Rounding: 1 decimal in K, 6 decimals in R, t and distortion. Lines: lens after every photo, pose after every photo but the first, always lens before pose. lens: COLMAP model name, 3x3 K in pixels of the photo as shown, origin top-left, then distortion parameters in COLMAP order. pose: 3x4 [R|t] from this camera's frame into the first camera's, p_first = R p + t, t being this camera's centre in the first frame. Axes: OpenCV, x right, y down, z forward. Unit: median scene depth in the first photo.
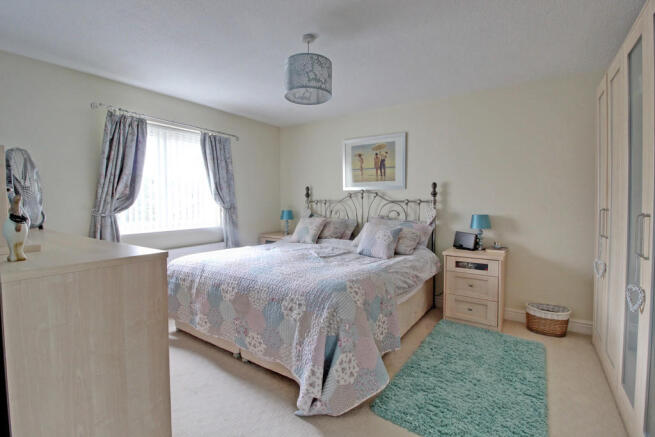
lens RADIAL K [[302.7, 0, 323.9], [0, 302.7, 212.1], [0, 0, 1]] dist [0.001180, -0.013322]
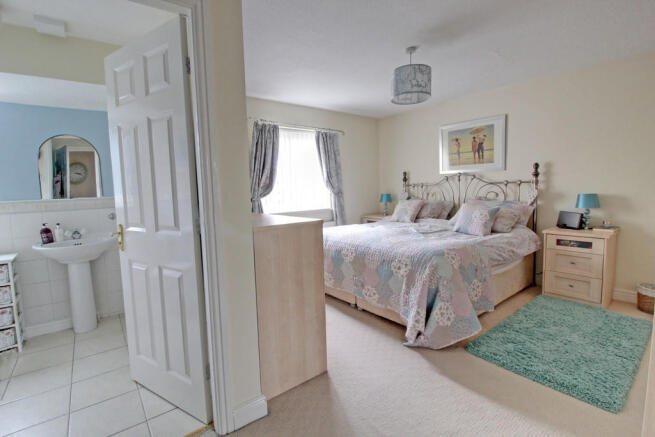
lens RADIAL K [[302.7, 0, 323.9], [0, 302.7, 212.1], [0, 0, 1]] dist [0.001180, -0.013322]
pose [[0.956378, -0.002783, -0.292118, -0.023372], [0.017383, 0.998725, 0.047395, 0.007262], [0.291614, -0.050405, 0.955207, -0.213740]]
